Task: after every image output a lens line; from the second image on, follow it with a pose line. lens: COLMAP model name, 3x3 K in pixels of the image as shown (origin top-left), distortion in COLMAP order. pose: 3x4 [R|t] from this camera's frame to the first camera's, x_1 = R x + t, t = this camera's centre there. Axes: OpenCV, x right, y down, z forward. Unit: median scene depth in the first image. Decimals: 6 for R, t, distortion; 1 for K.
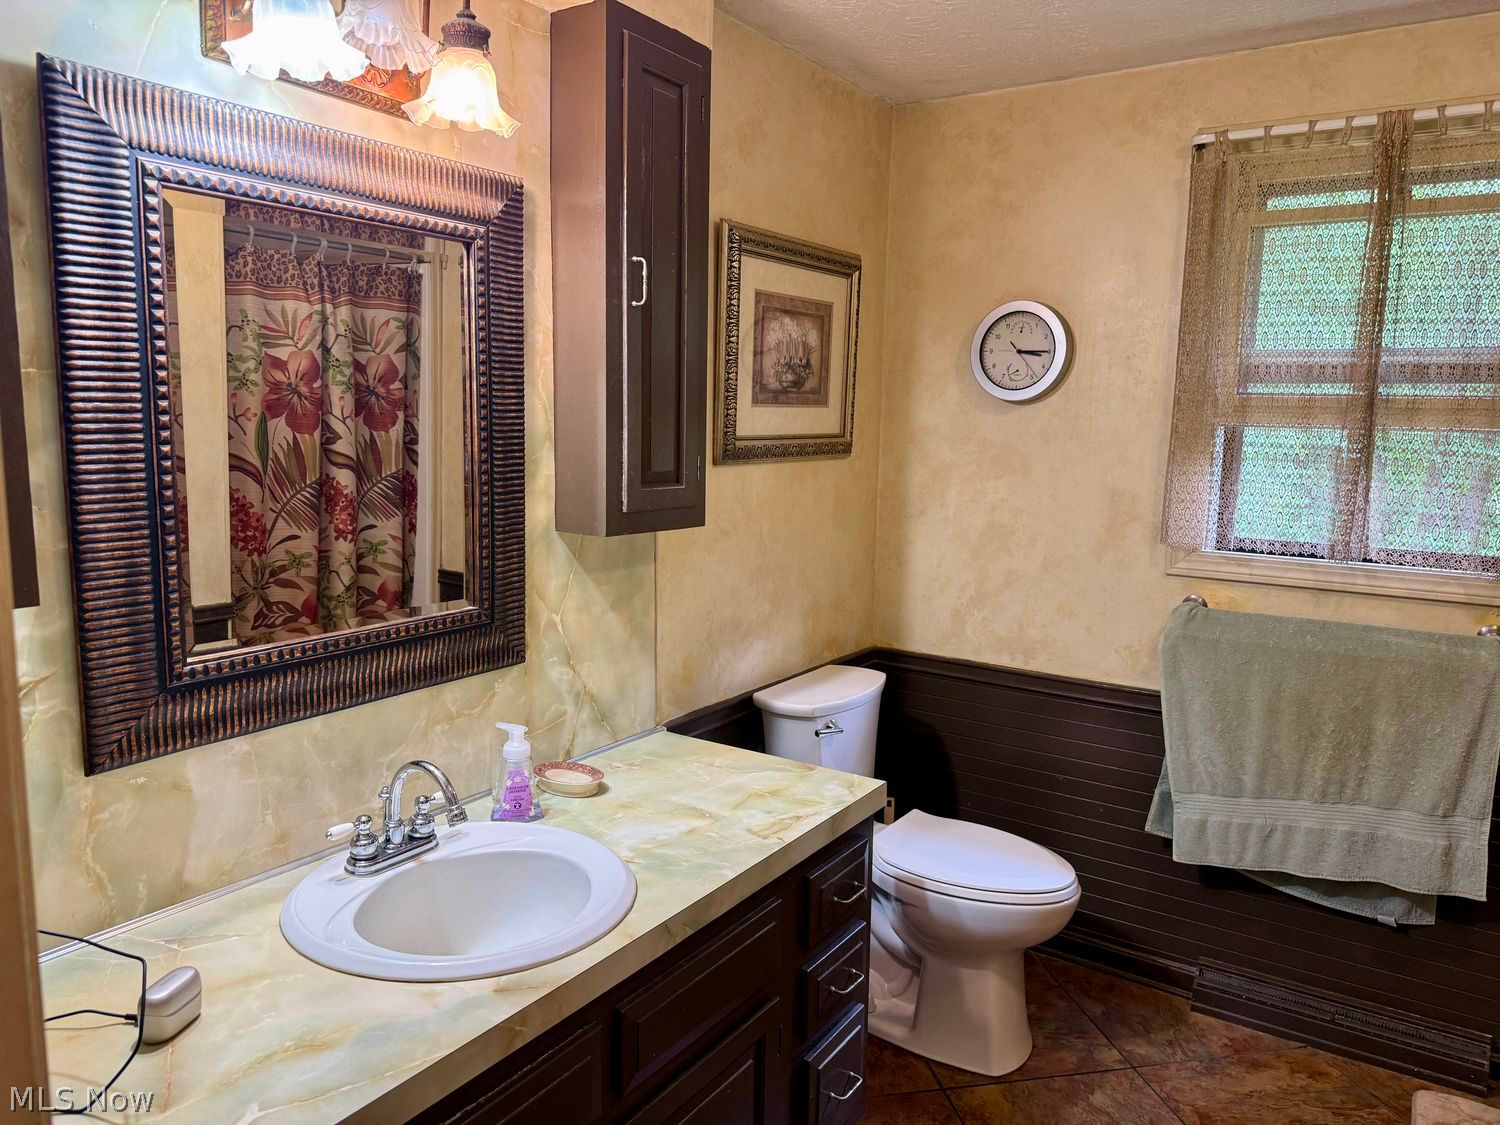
lens RADIAL K [[1035.4, 0, 737.4], [0, 1035.4, 561.2], [0, 0, 1]] dist [0.017655, -0.041560]
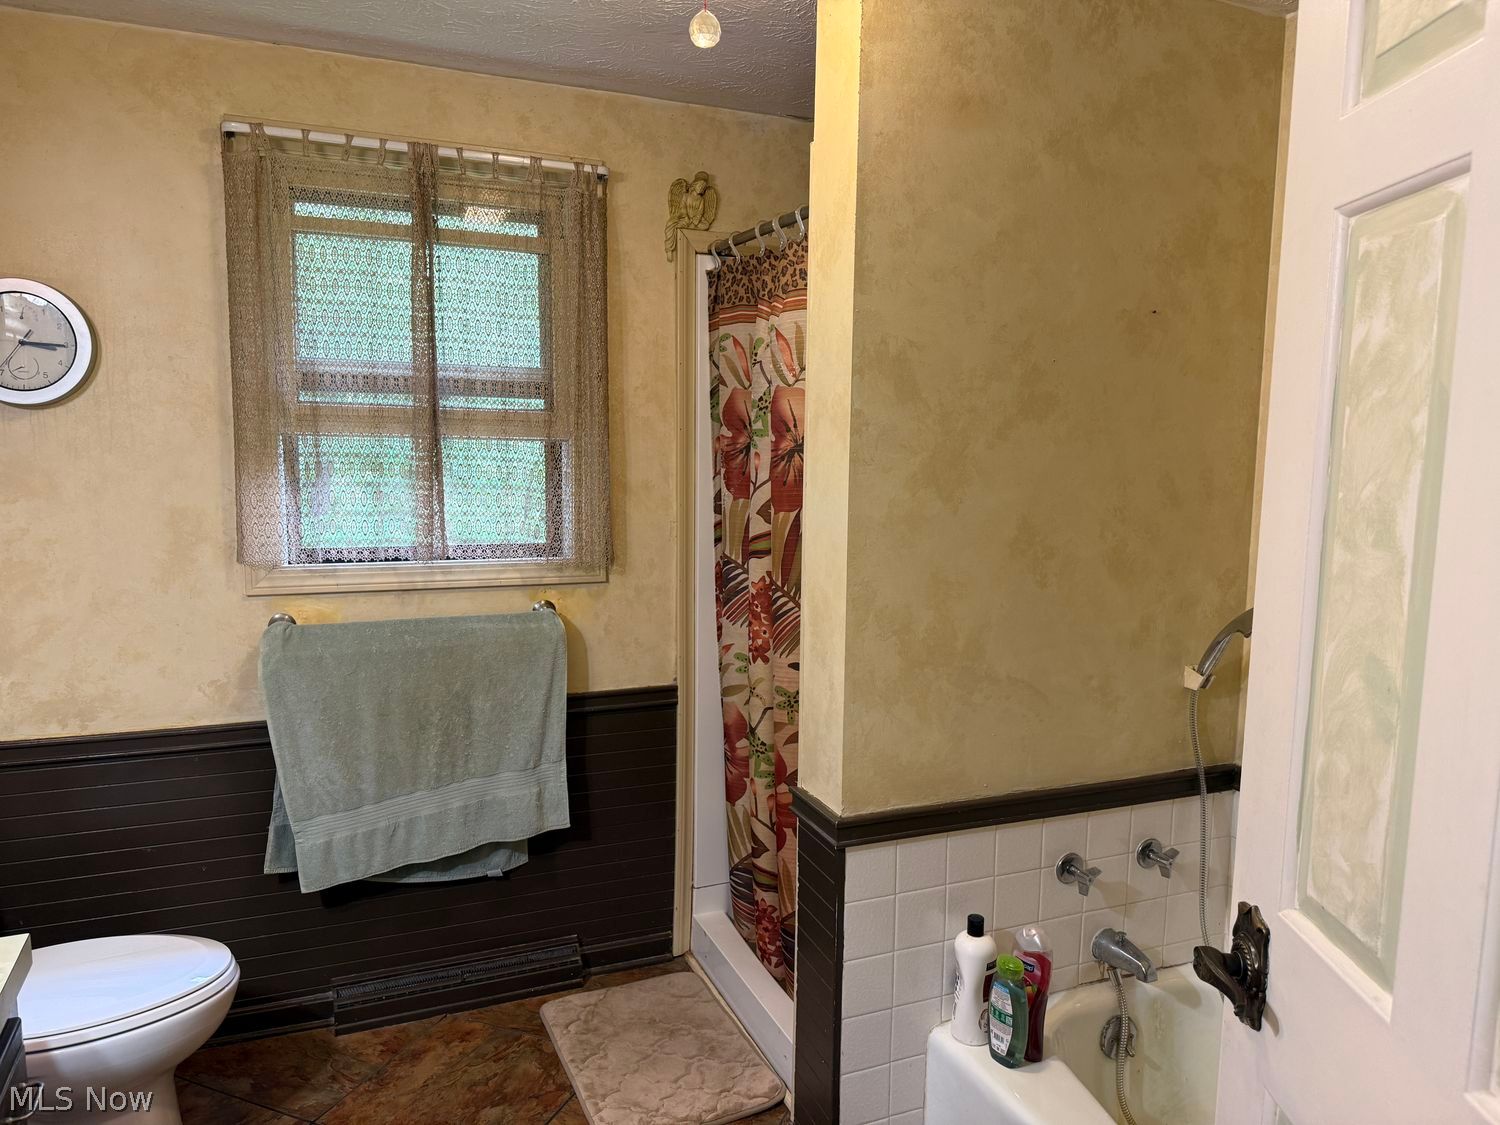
lens RADIAL K [[1035.4, 0, 744.8], [0, 1035.4, 569.7], [0, 0, 1]] dist [0.017655, -0.041560]
pose [[0.528569, -0.115833, 0.840950, -0.138667], [0.110133, 0.991631, 0.067366, -0.026228], [-0.841716, 0.057009, 0.536902, 0.142652]]
